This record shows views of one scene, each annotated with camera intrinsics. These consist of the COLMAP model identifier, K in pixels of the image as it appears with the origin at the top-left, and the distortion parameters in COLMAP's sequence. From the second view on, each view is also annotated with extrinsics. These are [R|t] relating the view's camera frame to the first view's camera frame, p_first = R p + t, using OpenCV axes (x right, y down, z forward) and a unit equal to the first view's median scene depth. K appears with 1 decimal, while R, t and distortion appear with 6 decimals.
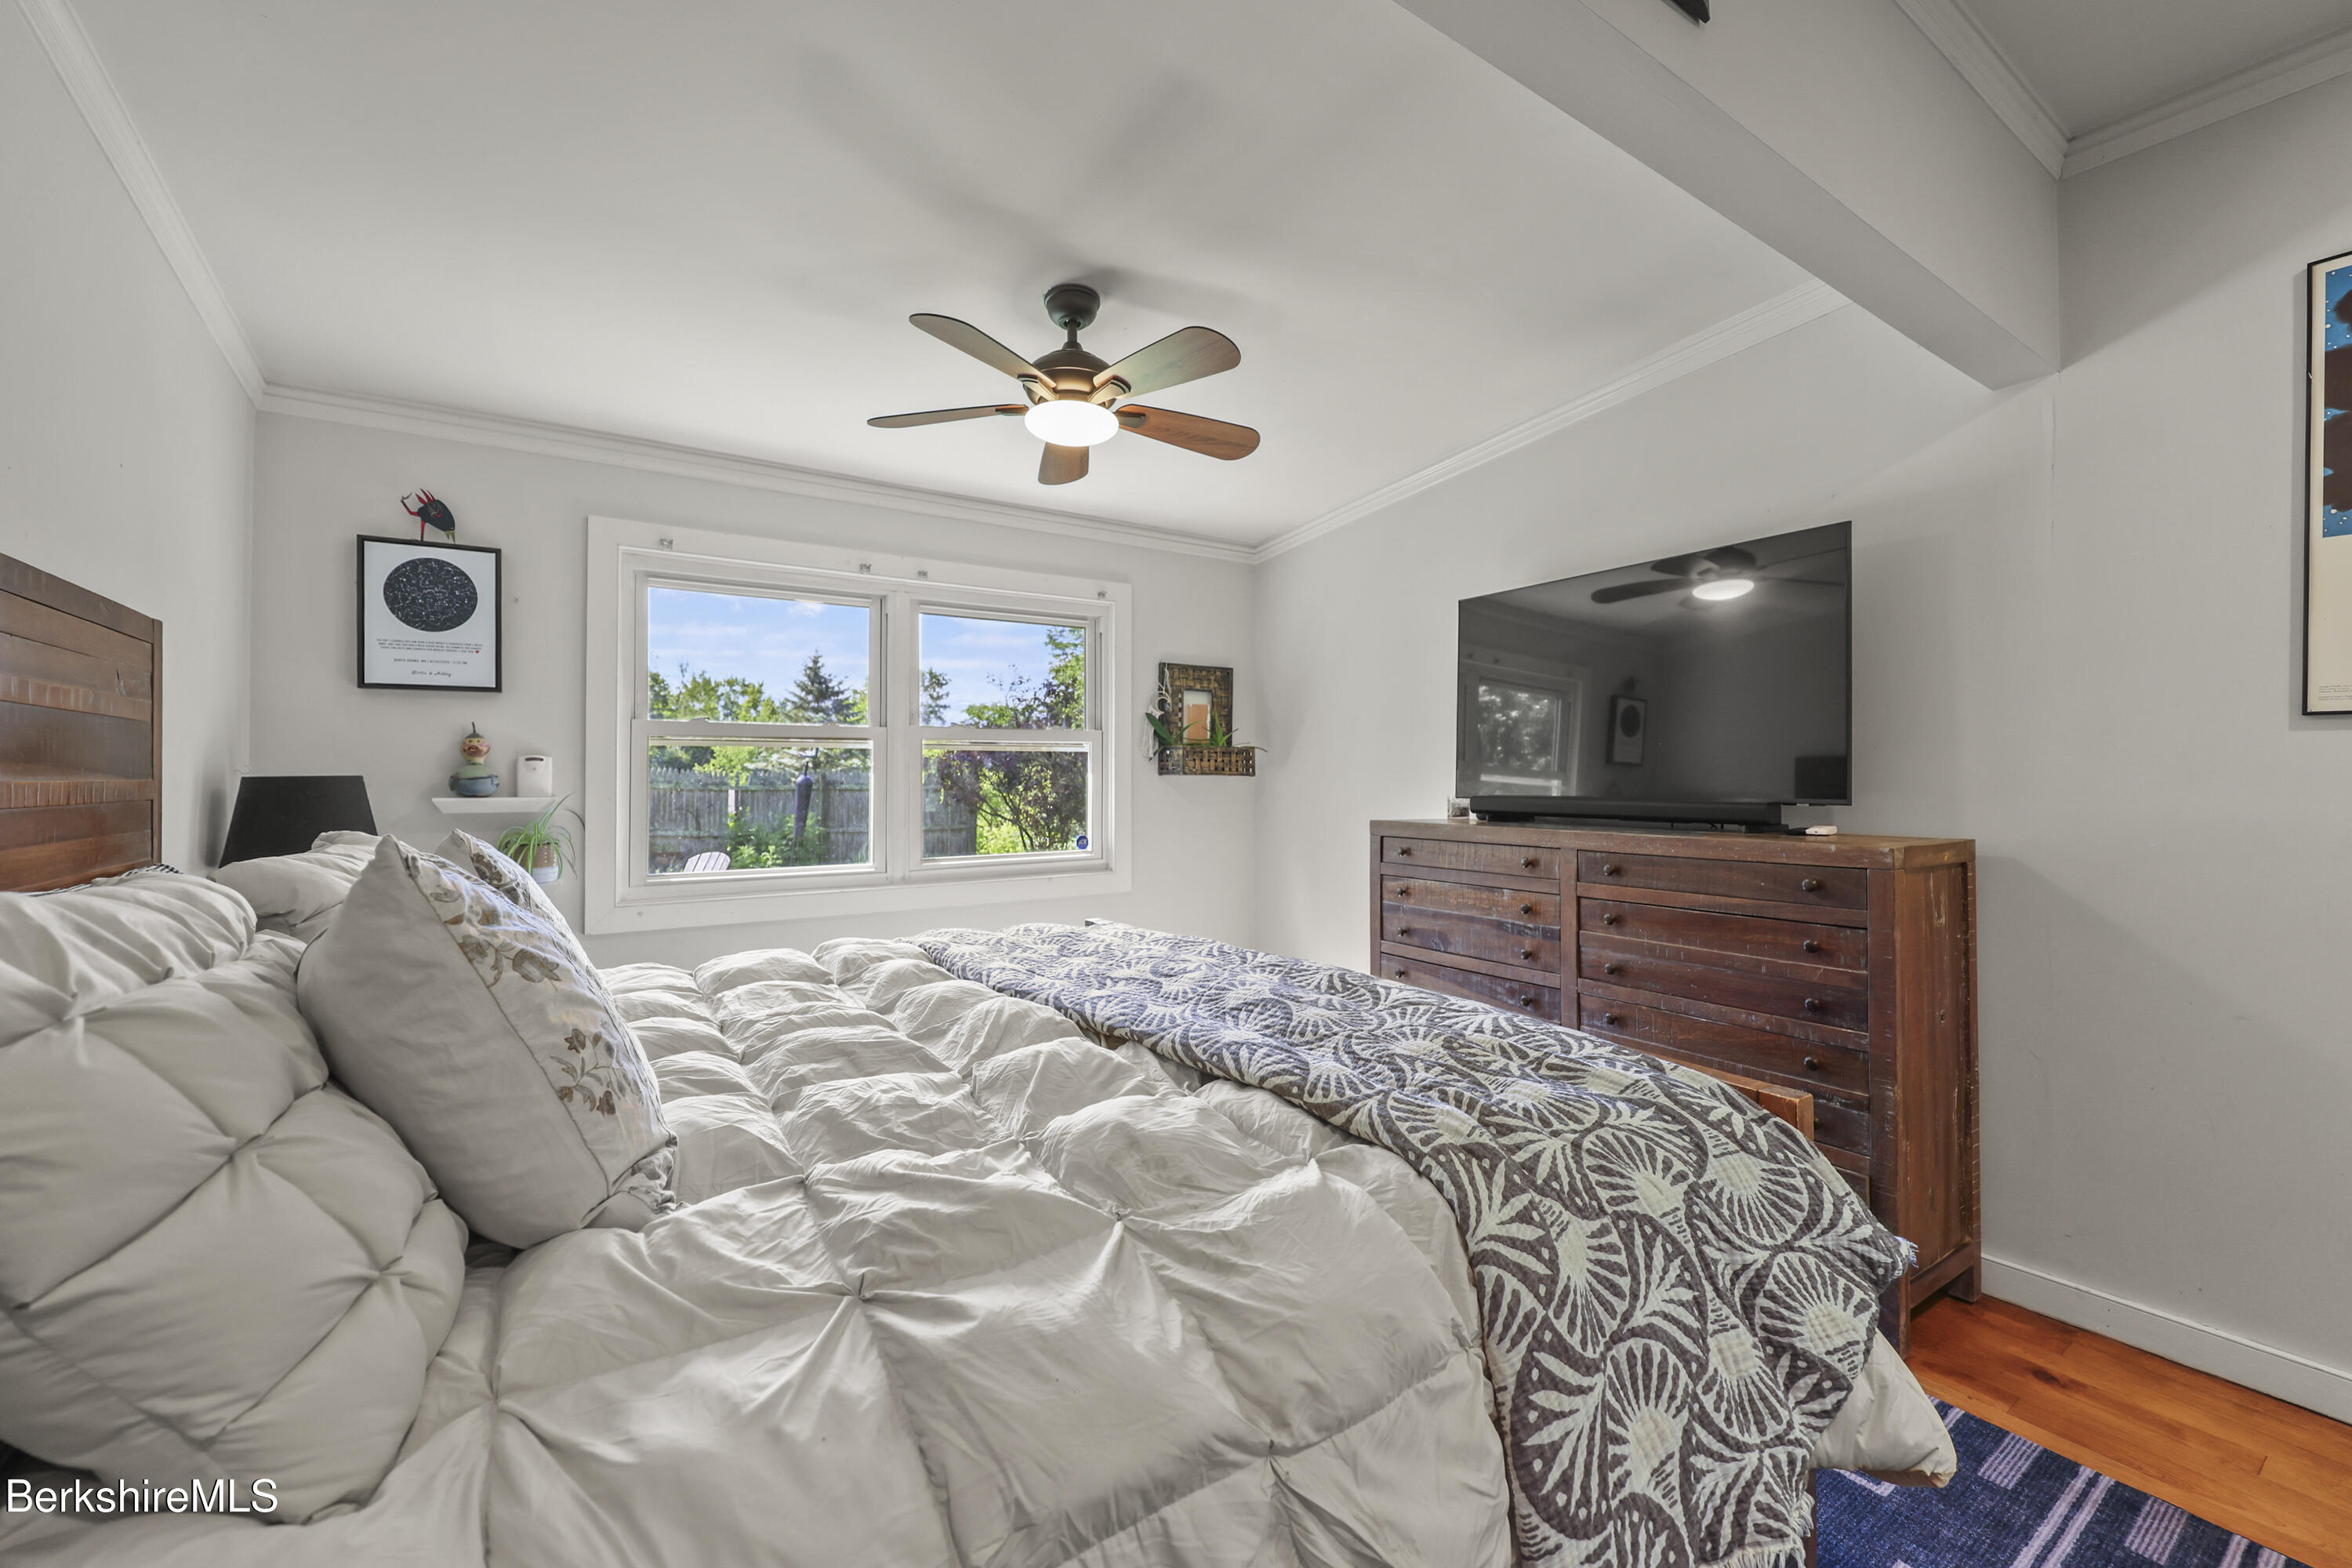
lens RADIAL K [[961.4, 0, 1171.4], [0, 961.4, 775.0], [0, 0, 1]] dist [0.000993, -0.000226]
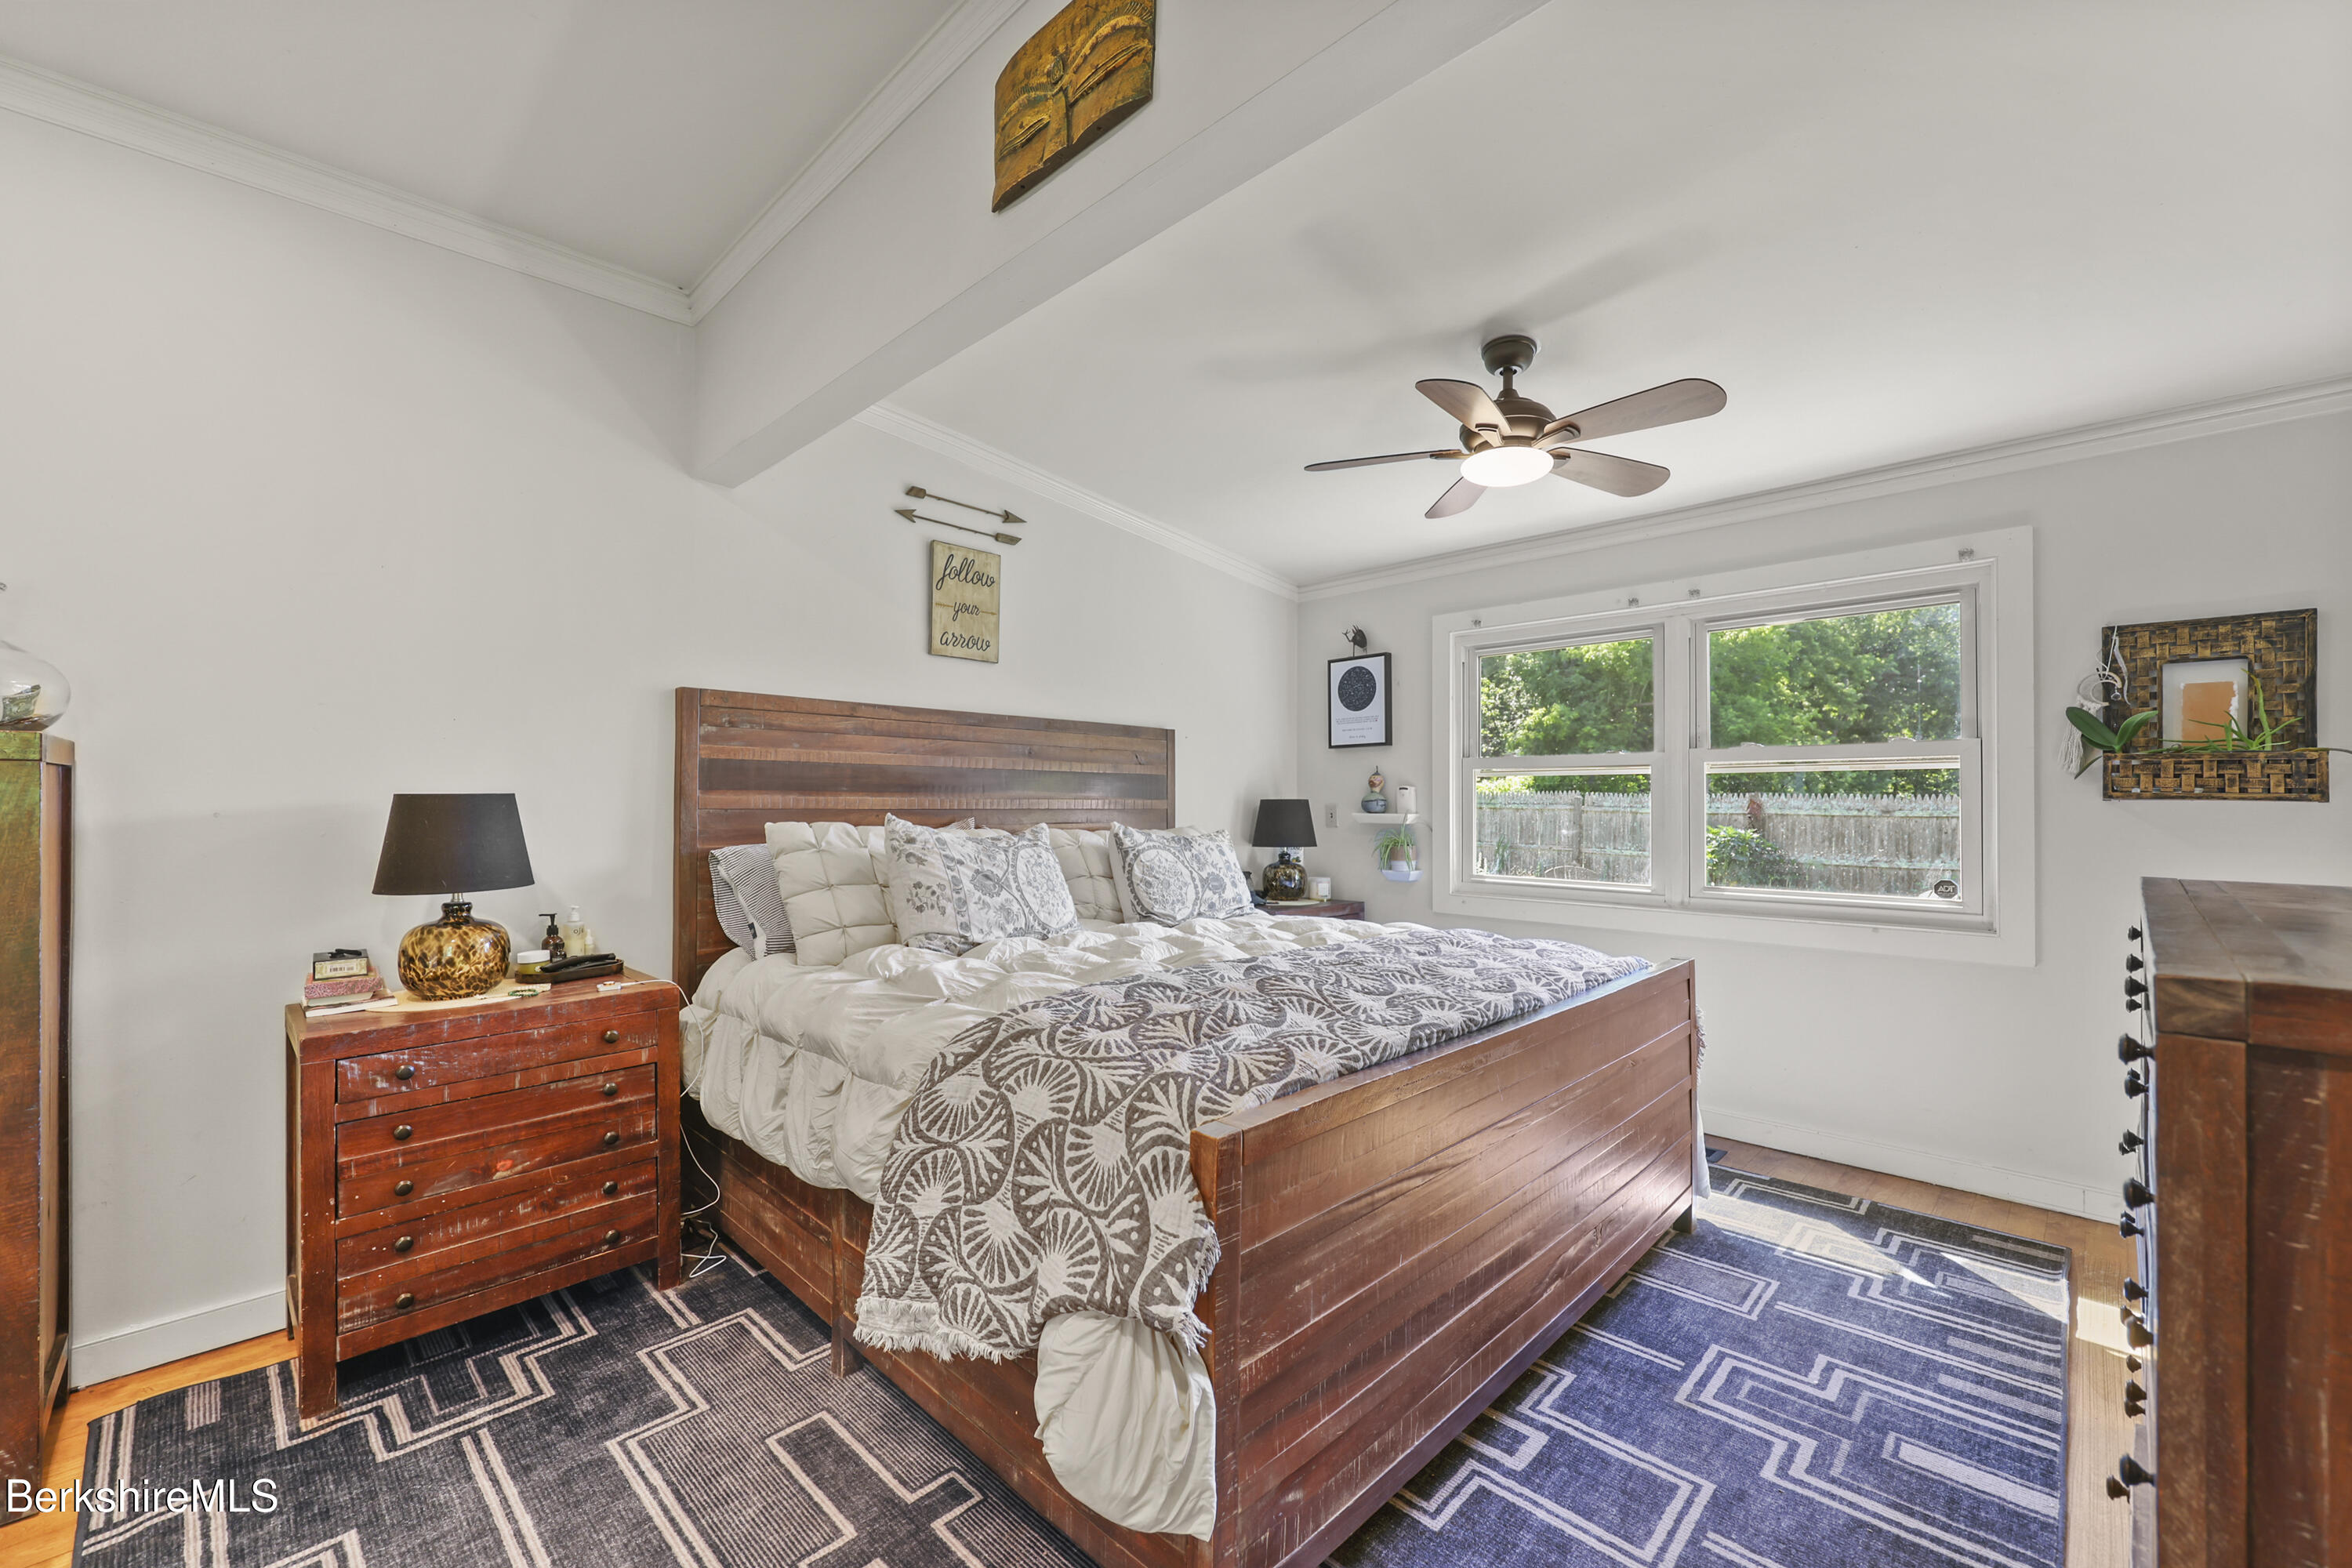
lens RADIAL K [[961.4, 0, 1173.5], [0, 961.4, 802.0], [0, 0, 1]] dist [0.000993, -0.000226]
pose [[0.185404, 0.002625, -0.982659, 0.734033], [-0.003296, 0.999992, 0.002050, 0.002915], [0.982657, 0.002858, 0.185411, 0.369474]]
